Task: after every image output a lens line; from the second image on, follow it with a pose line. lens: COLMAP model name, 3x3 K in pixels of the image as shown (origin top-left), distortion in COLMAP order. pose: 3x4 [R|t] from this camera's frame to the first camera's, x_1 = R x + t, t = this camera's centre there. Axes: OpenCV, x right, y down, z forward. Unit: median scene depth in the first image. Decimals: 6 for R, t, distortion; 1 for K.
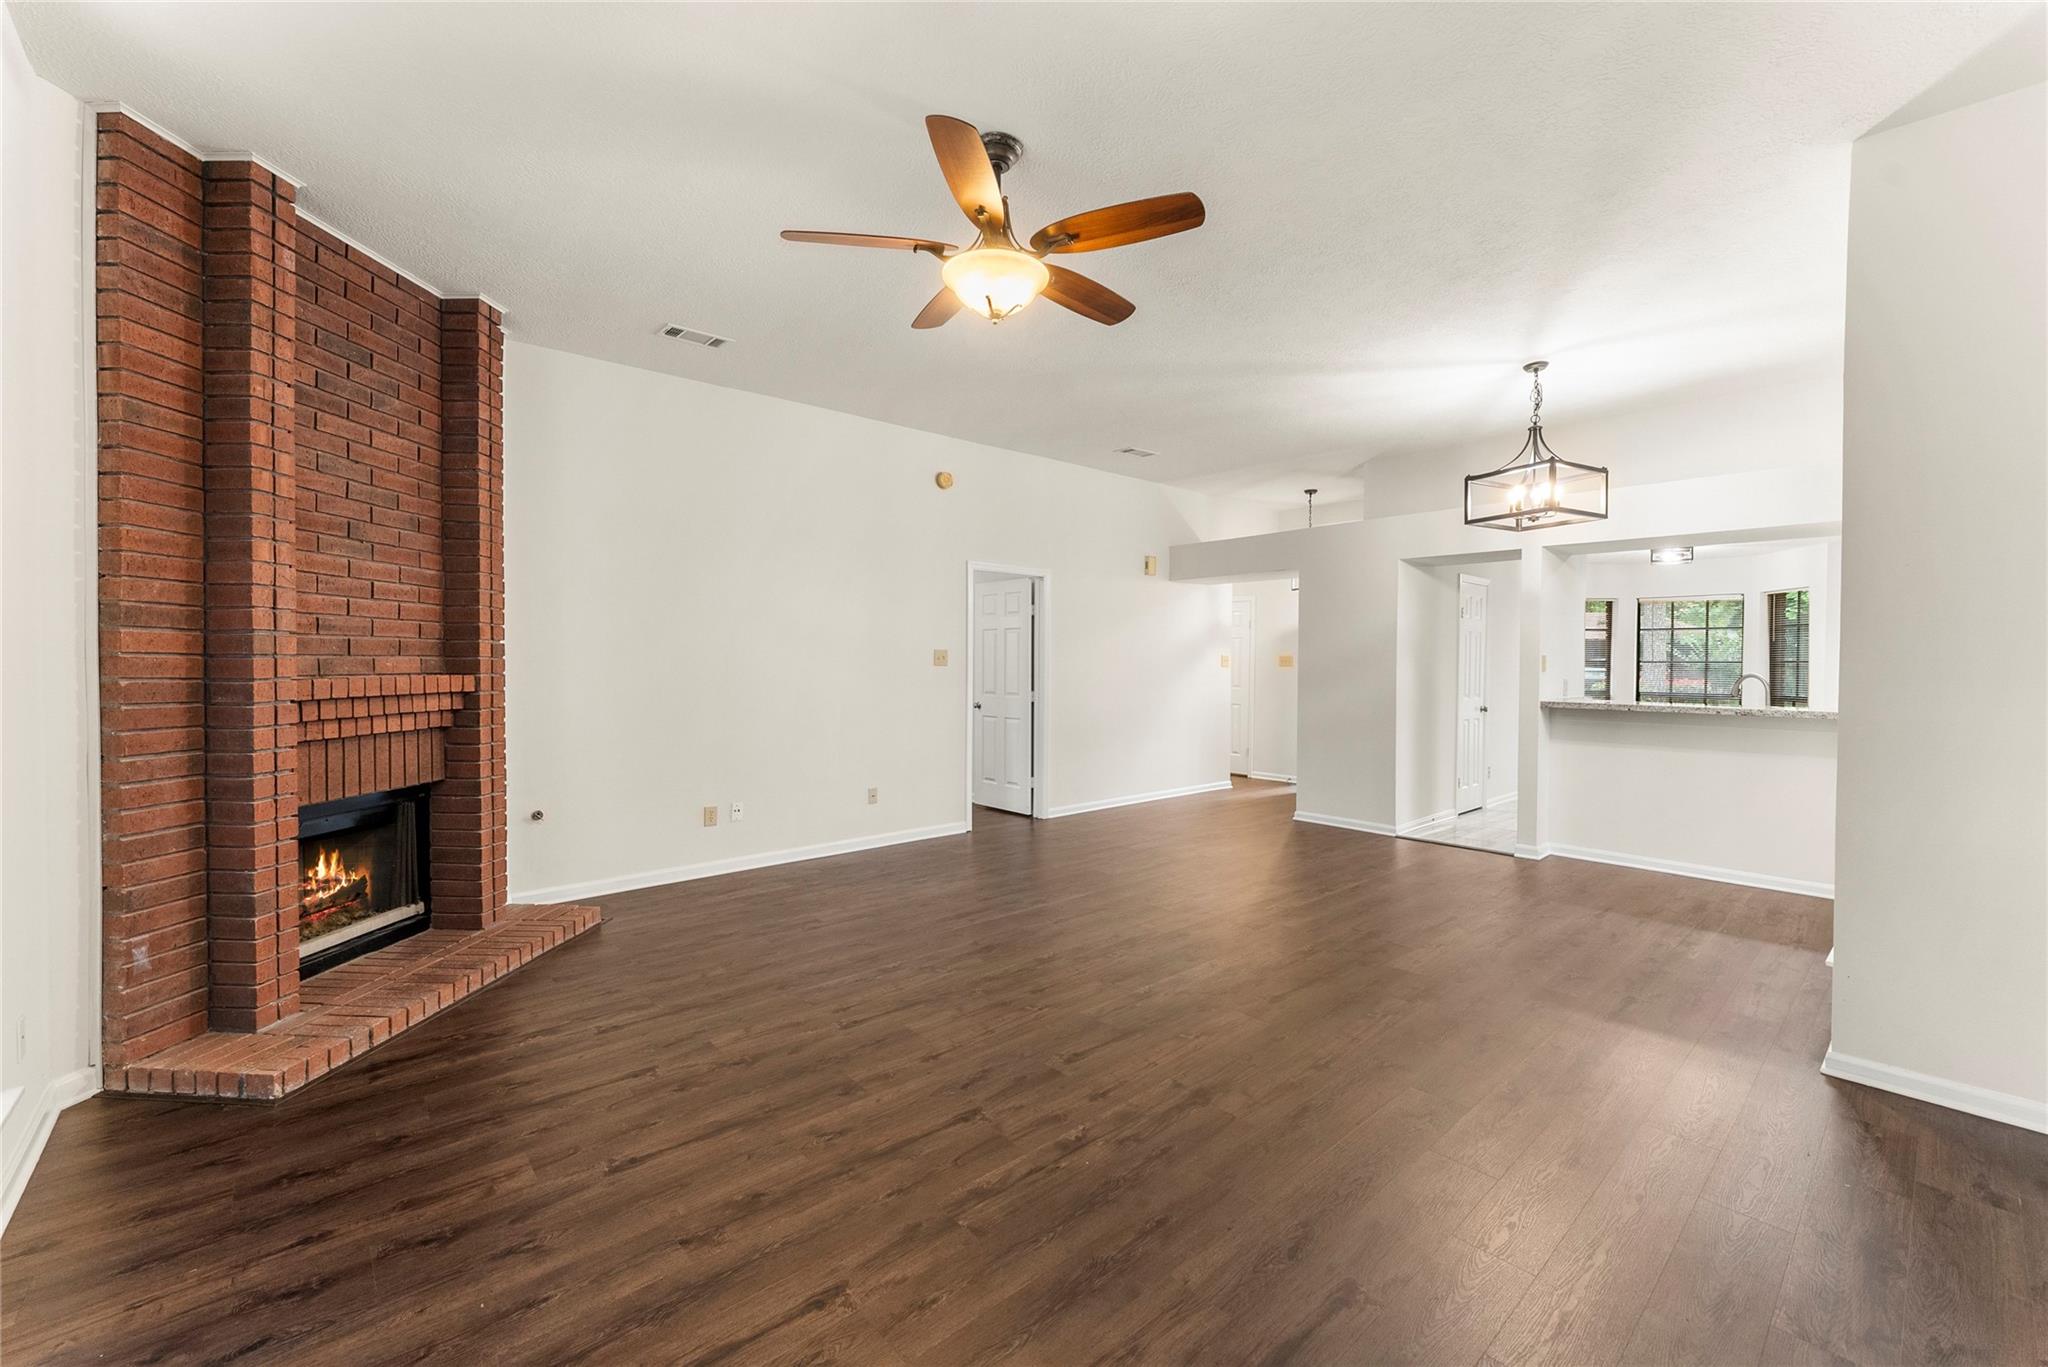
lens RADIAL K [[829.8, 0, 1026.3], [0, 829.8, 670.9], [0, 0, 1]] dist [-0.002859, 0.000864]
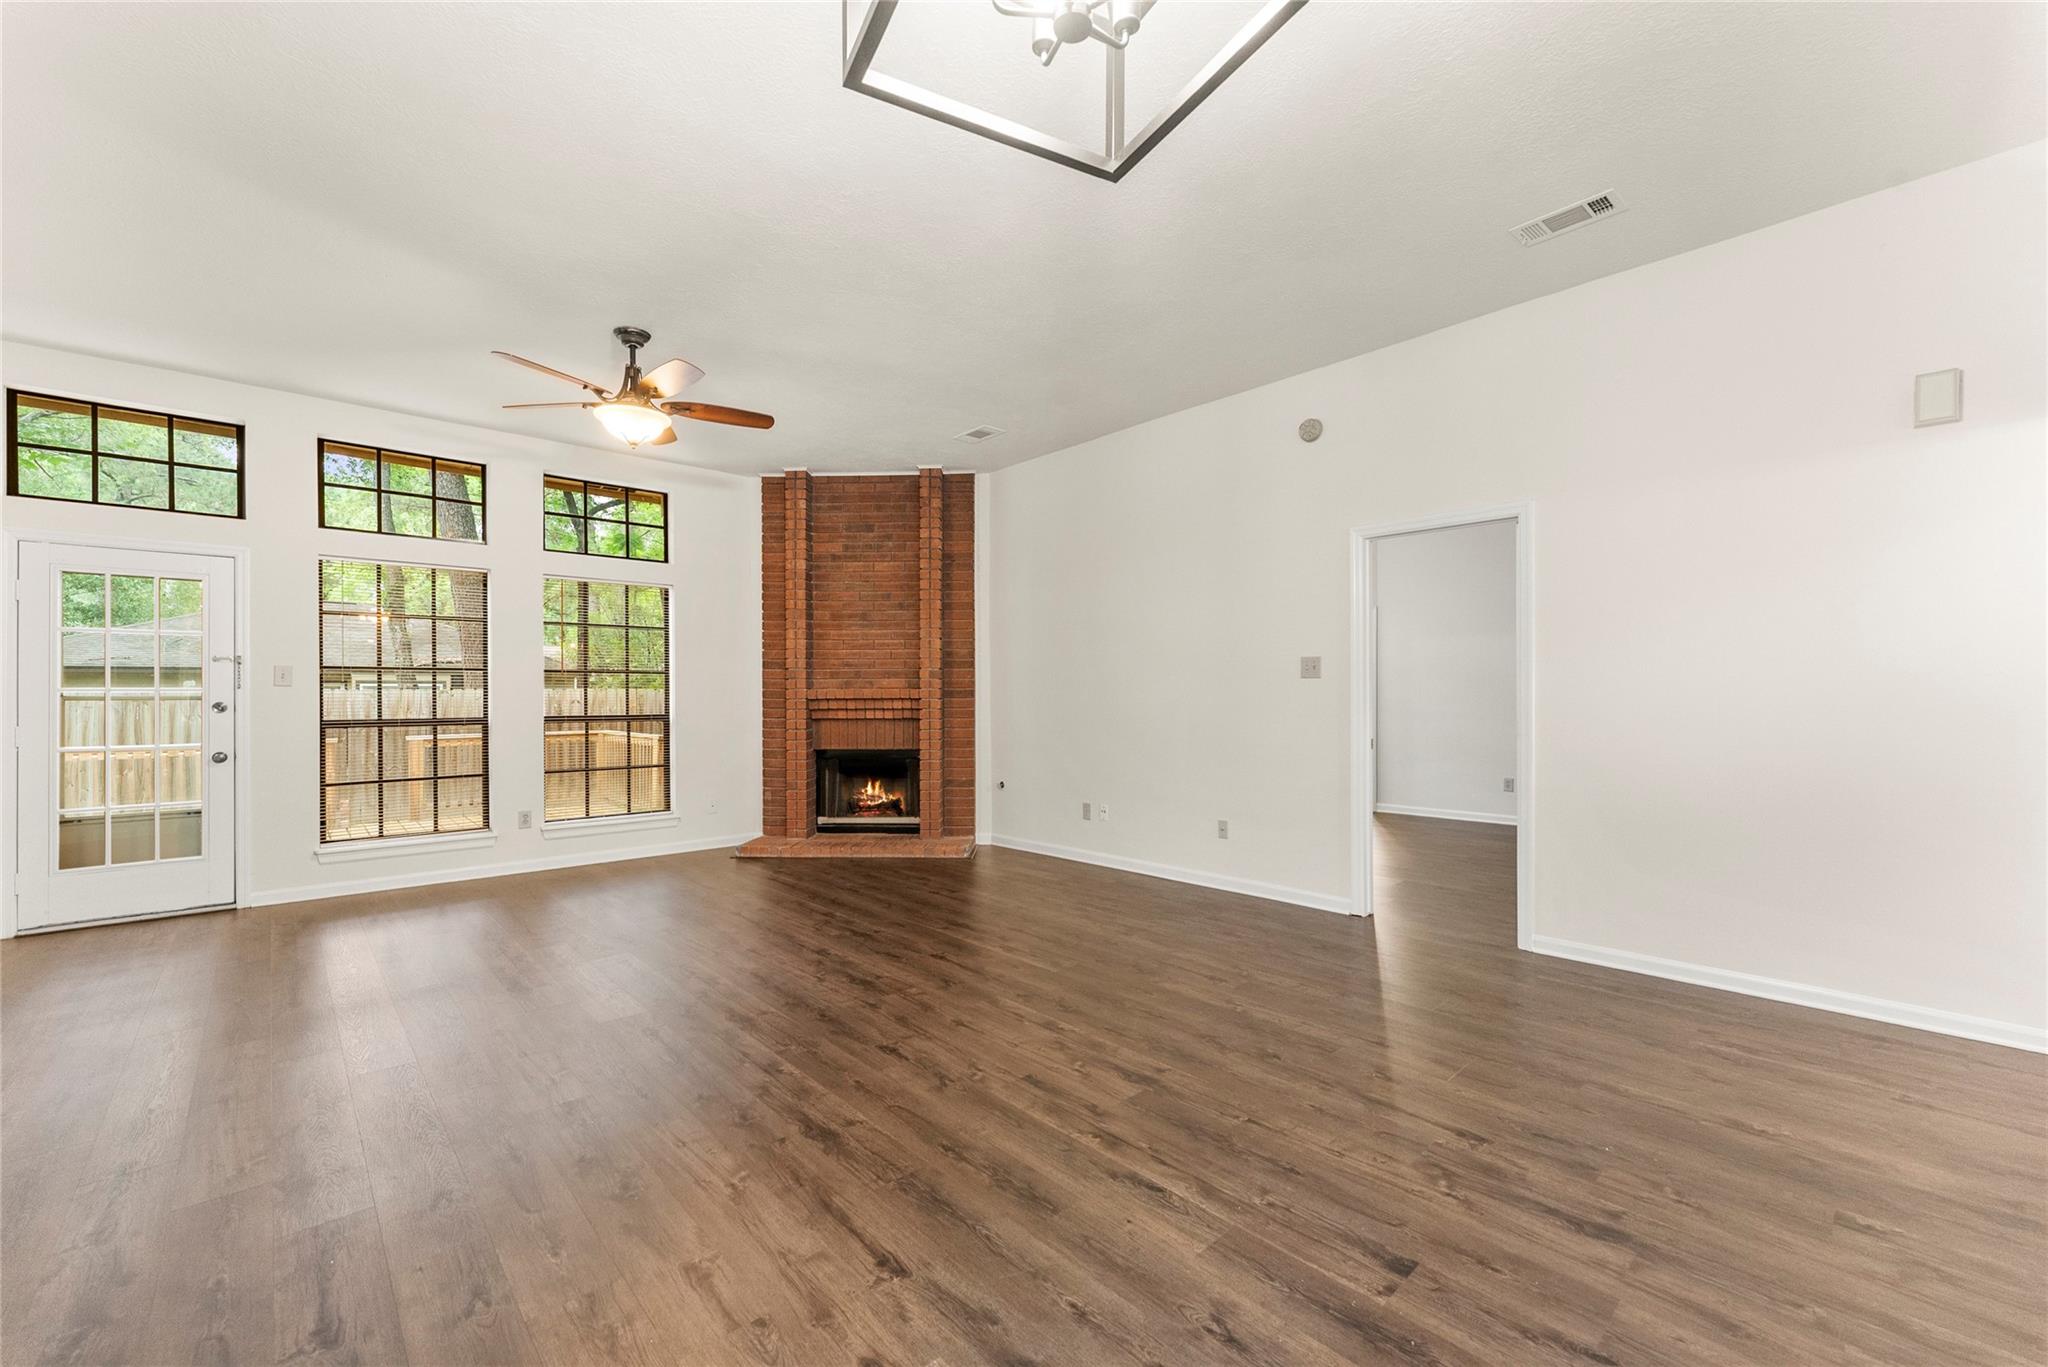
lens RADIAL K [[829.8, 0, 1023.2], [0, 829.8, 694.6], [0, 0, 1]] dist [-0.002859, 0.000864]
pose [[0.009411, -0.004461, -0.999946, 0.856678], [-0.008291, 0.999955, -0.004539, 0.018879], [0.999921, 0.008333, 0.009374, 0.984653]]
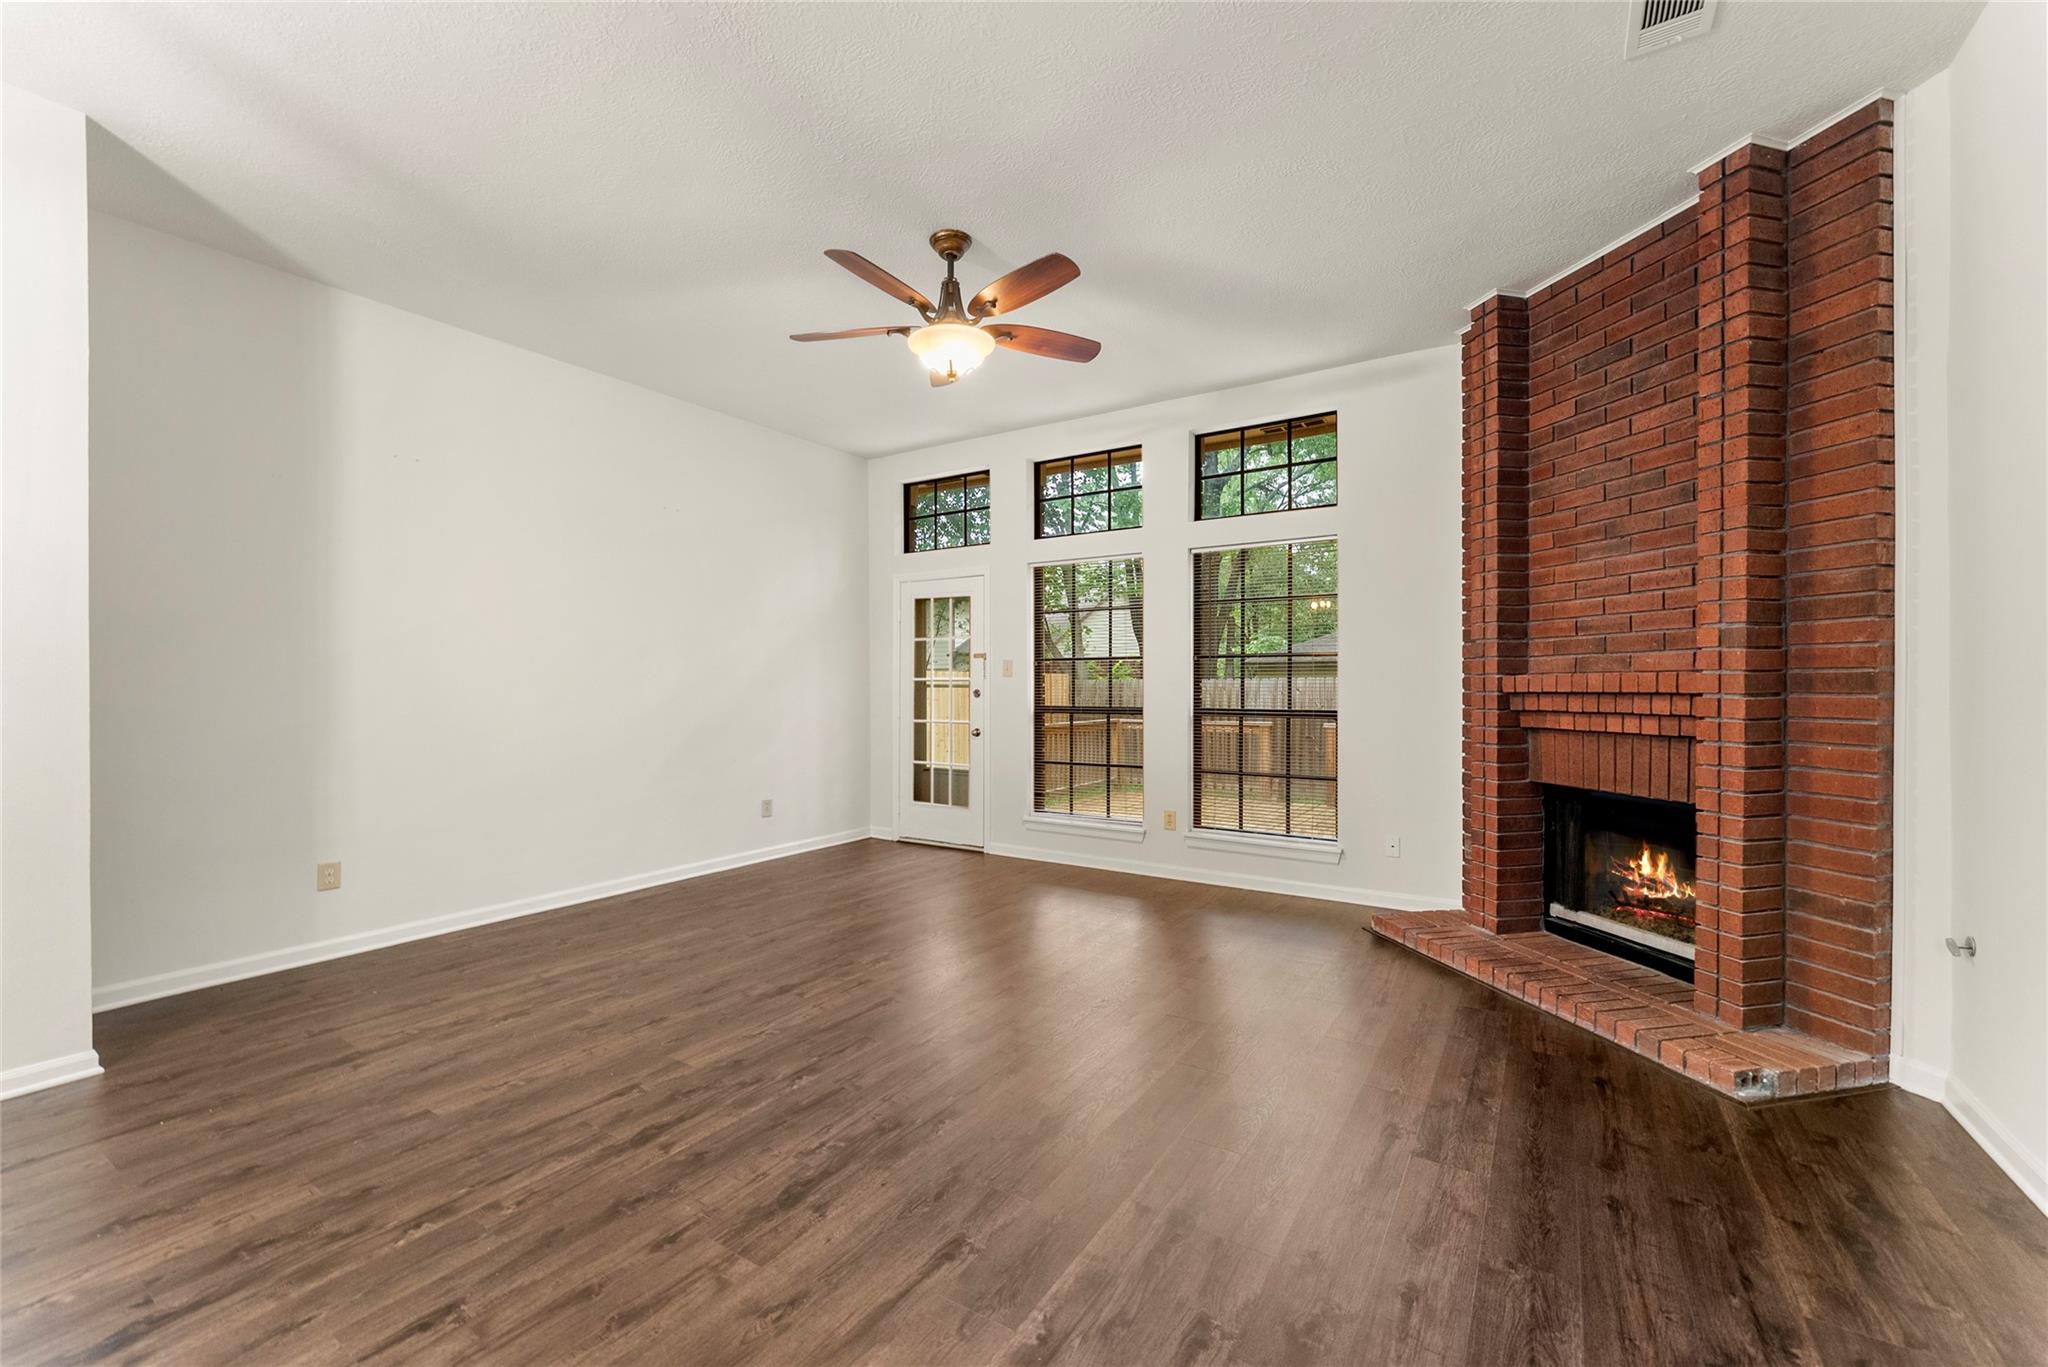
lens RADIAL K [[829.8, 0, 1025.7], [0, 829.8, 685.2], [0, 0, 1]] dist [-0.002859, 0.000864]
pose [[-0.962900, -0.003285, -0.269838, 0.107717], [-0.006702, 0.999909, 0.011743, 0.010102], [0.269774, 0.013116, -0.962834, 1.284648]]
